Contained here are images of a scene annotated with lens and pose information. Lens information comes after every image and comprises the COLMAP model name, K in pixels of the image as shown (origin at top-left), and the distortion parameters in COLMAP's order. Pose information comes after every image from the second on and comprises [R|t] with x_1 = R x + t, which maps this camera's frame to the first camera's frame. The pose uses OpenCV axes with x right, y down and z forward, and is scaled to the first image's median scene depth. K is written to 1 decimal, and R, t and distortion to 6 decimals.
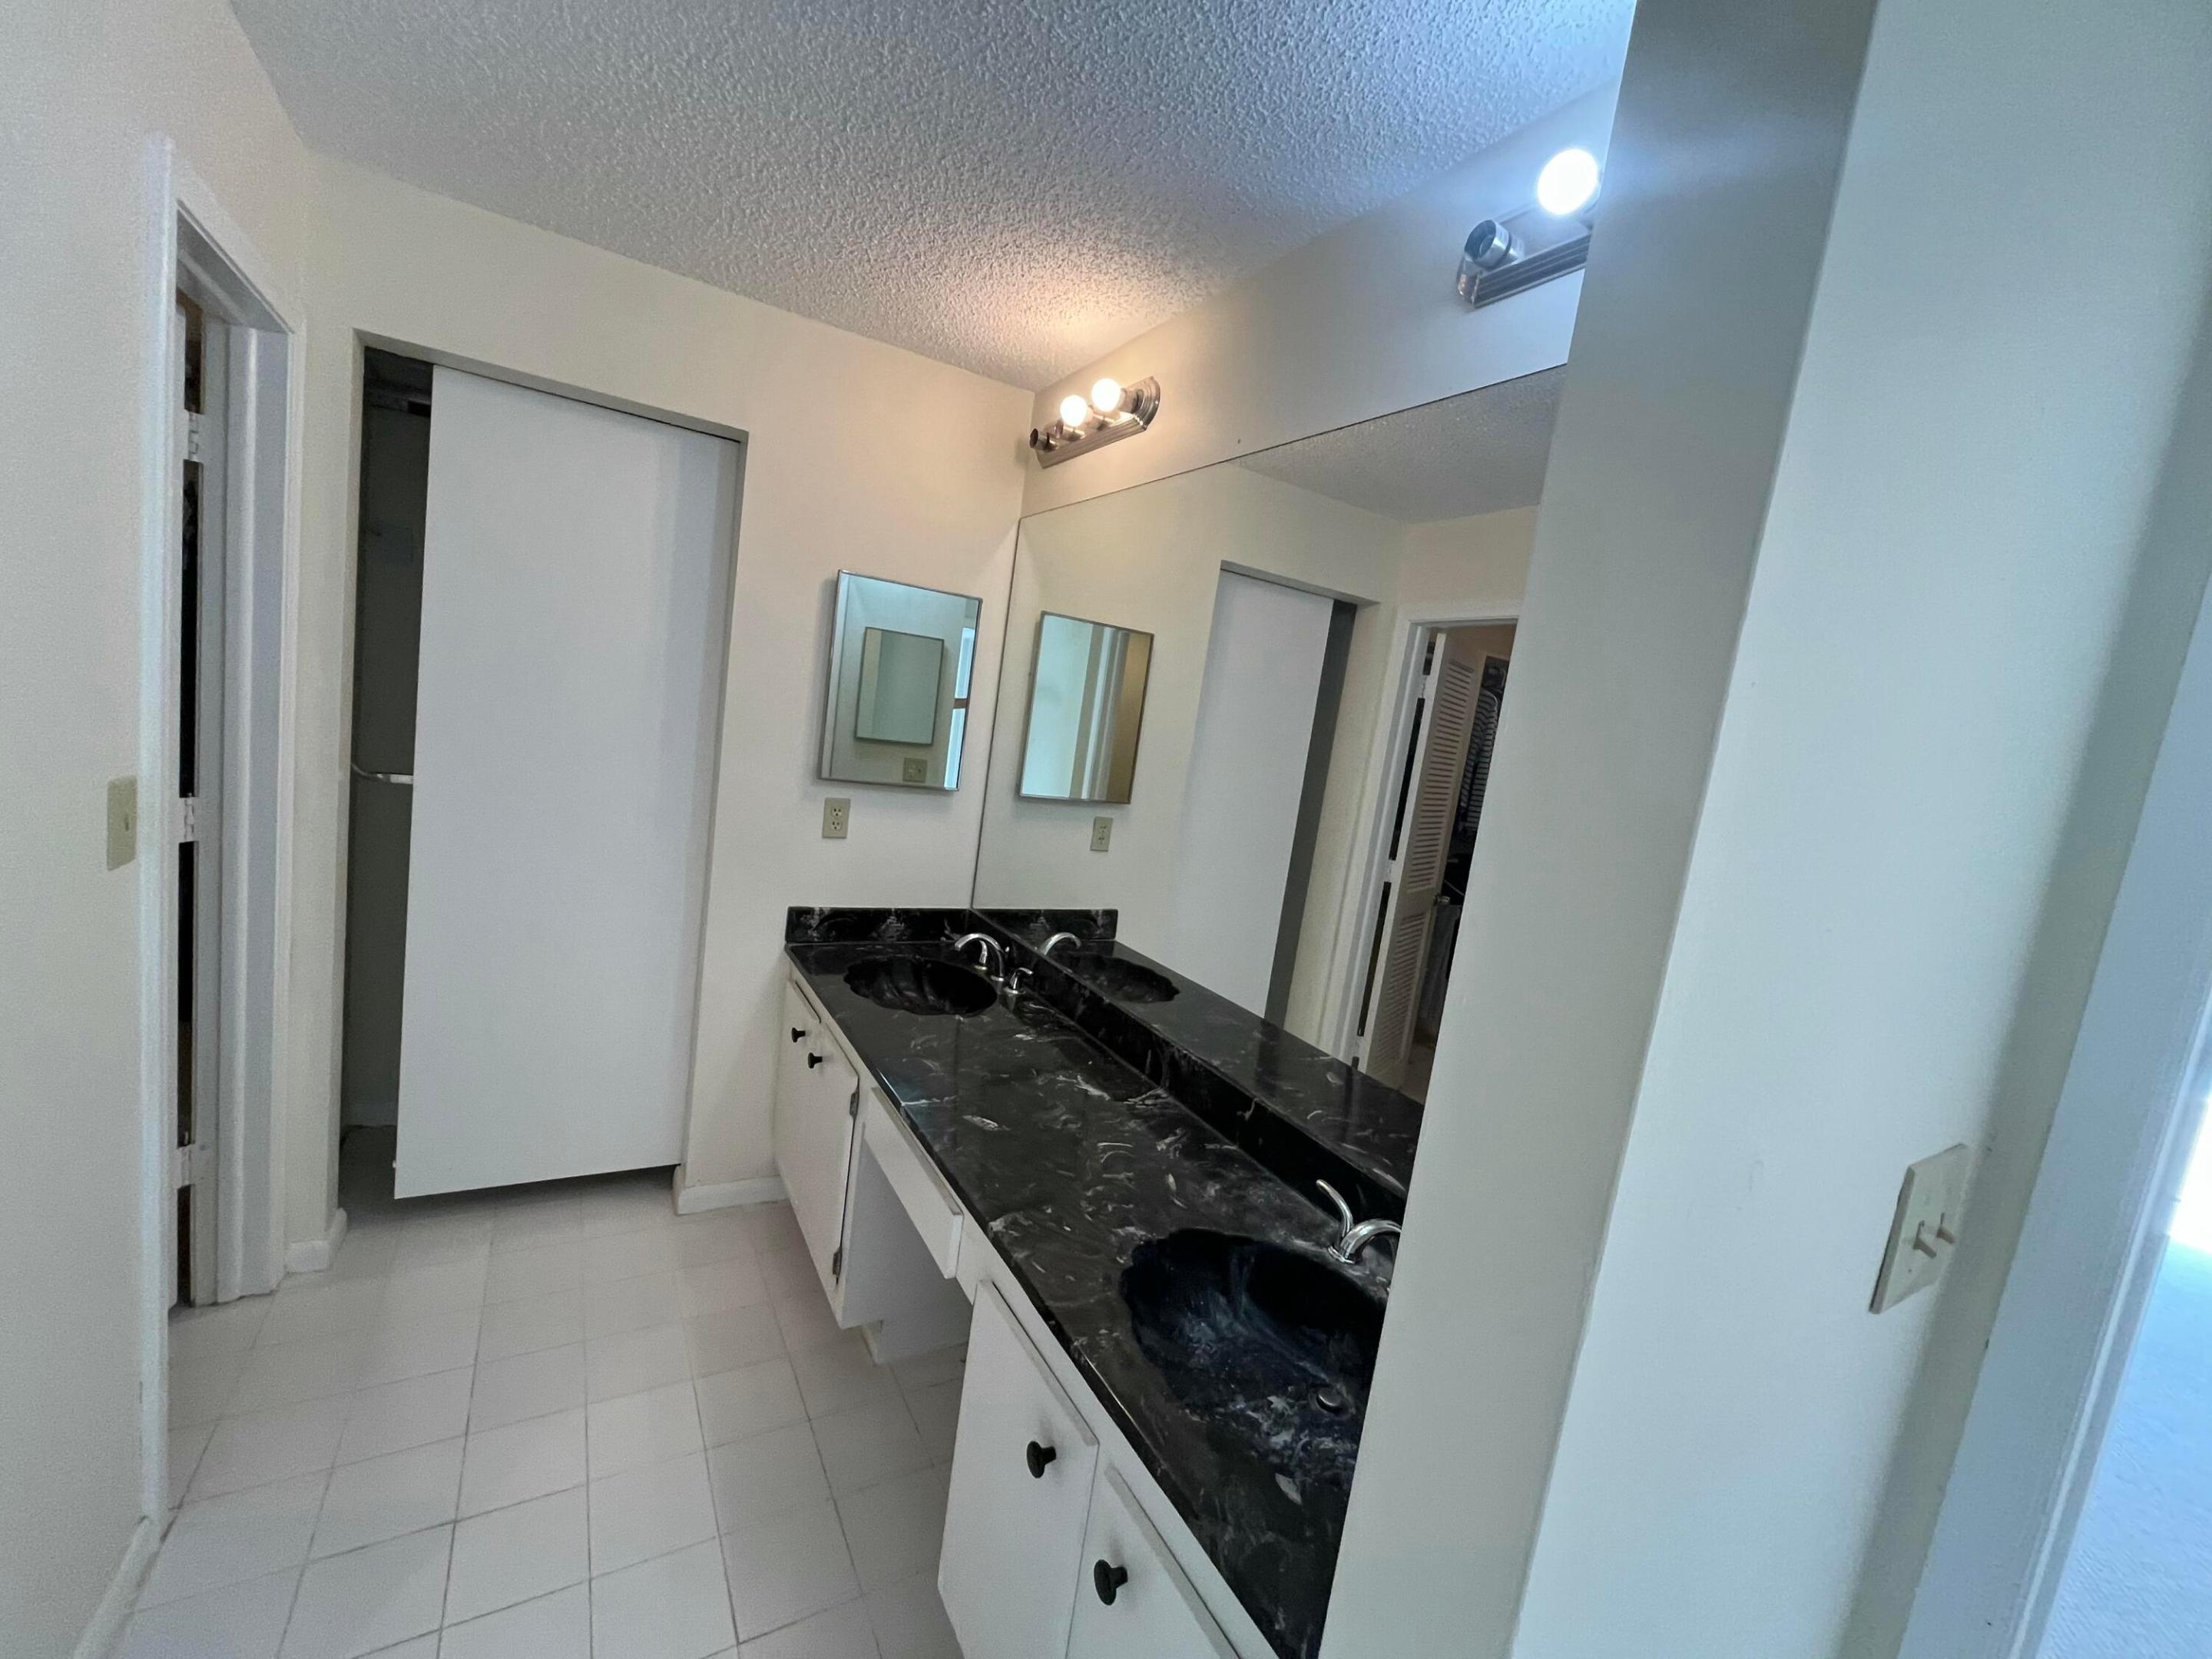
lens RADIAL K [[889.5, 0, 1106.0], [0, 889.5, 829.5], [0, 0, 1]] dist [-0.009508, 0.001243]
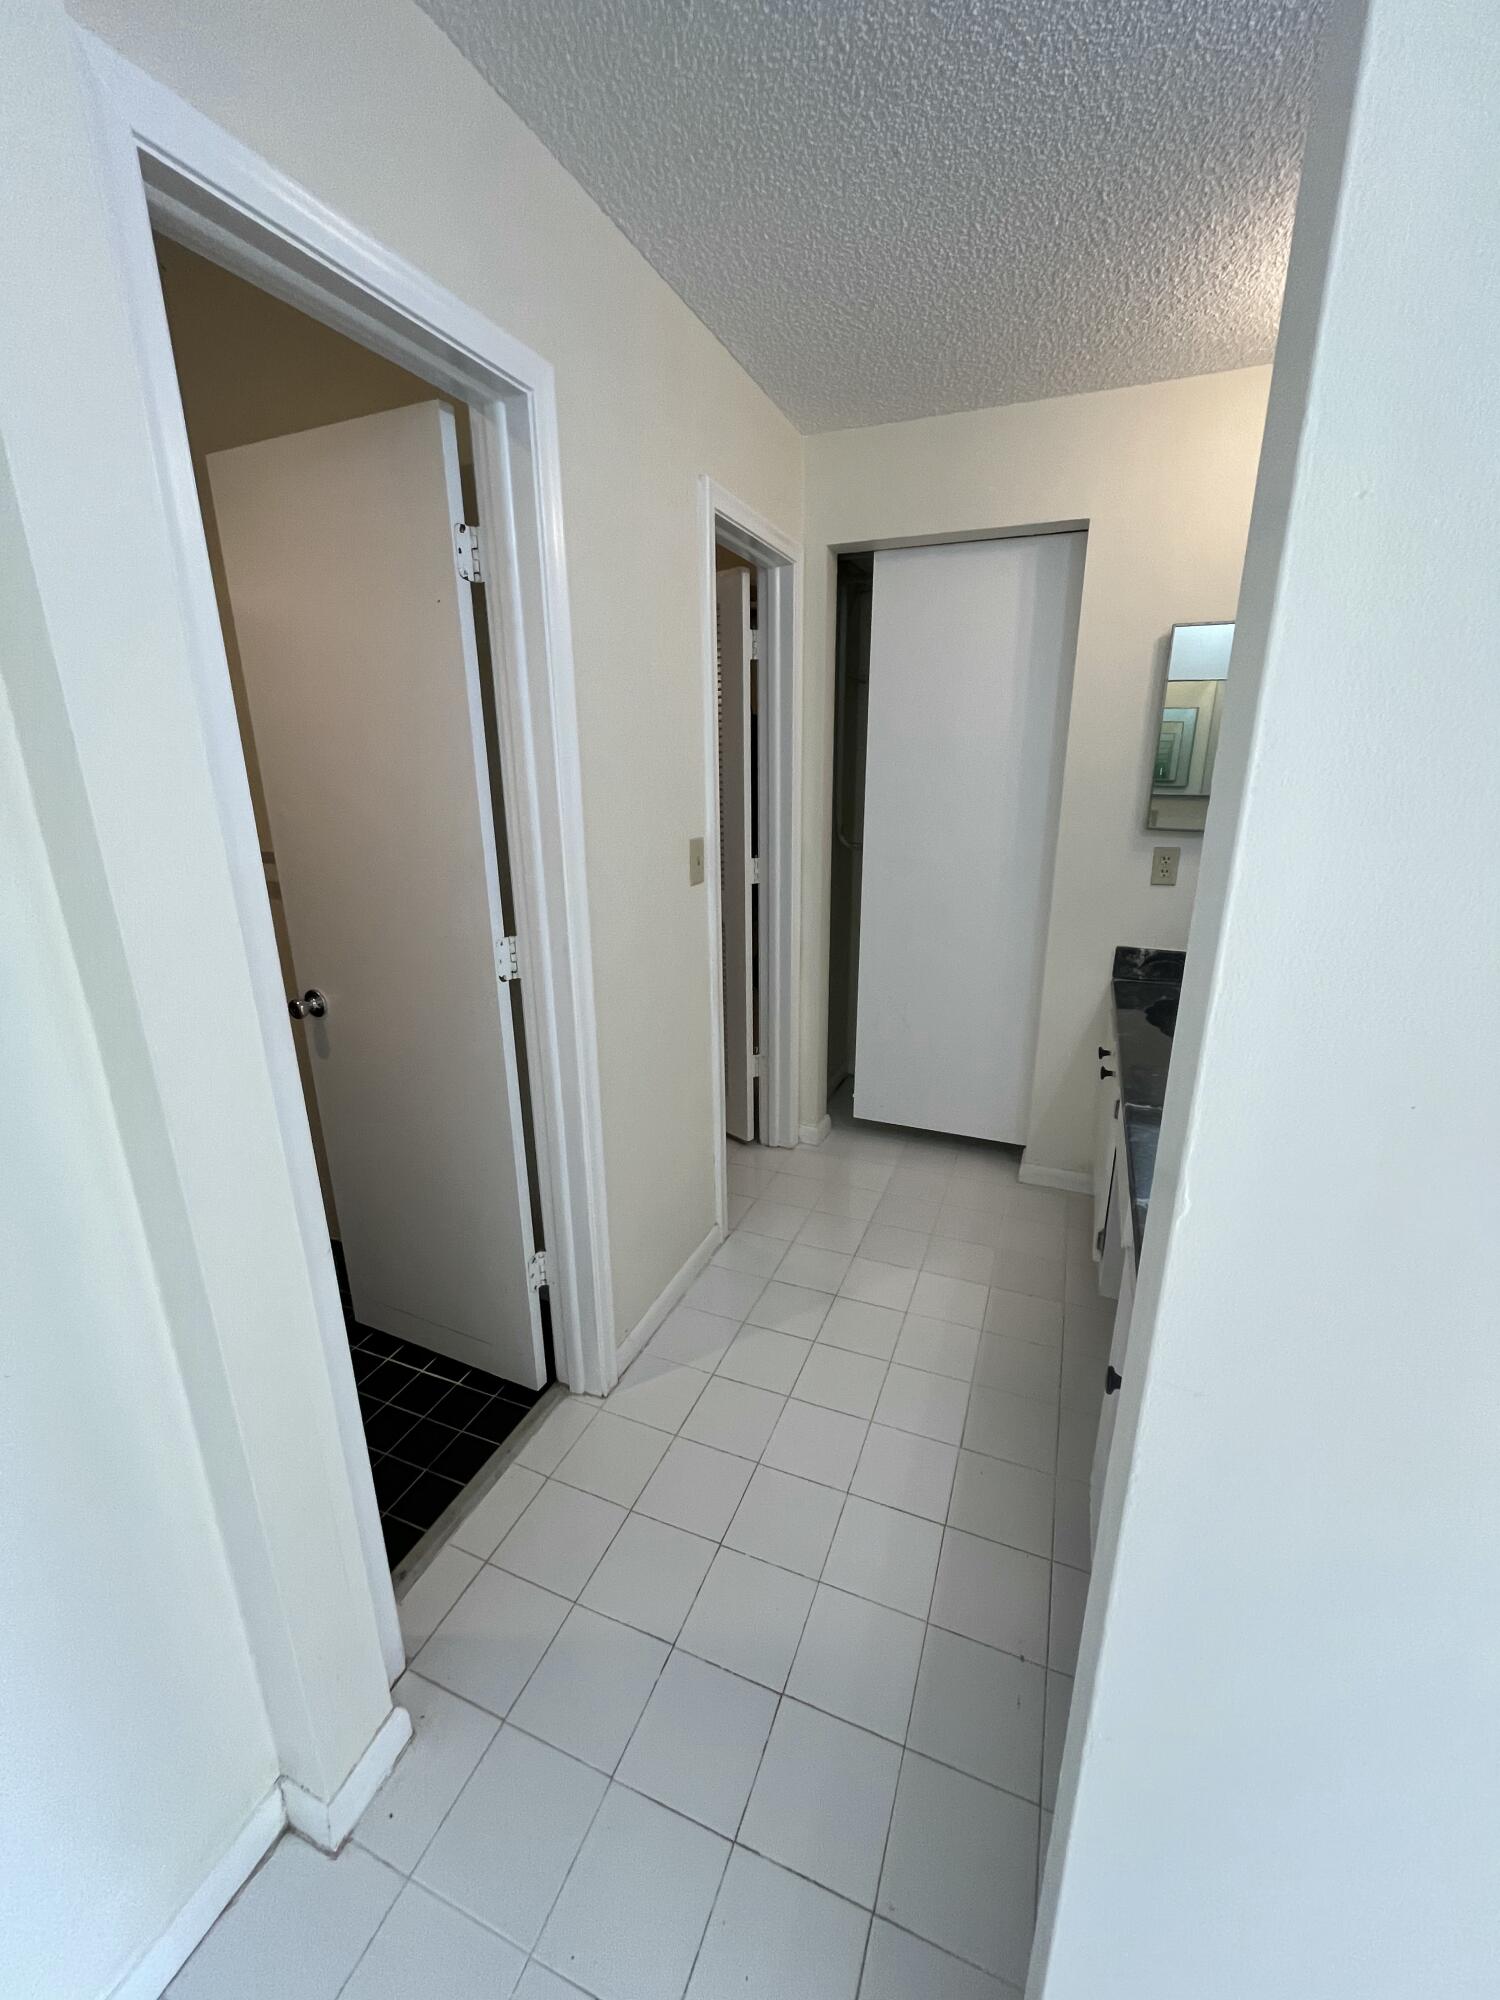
lens RADIAL K [[804.3, 0, 750.0], [0, 804.3, 1000.0], [0, 0, 1]] dist [-0.009508, 0.001243]
pose [[0.601026, 0.099370, -0.793028, 0.222620], [-0.011585, 0.993220, 0.115675, 0.051256], [0.799146, -0.060337, 0.598102, 0.008274]]
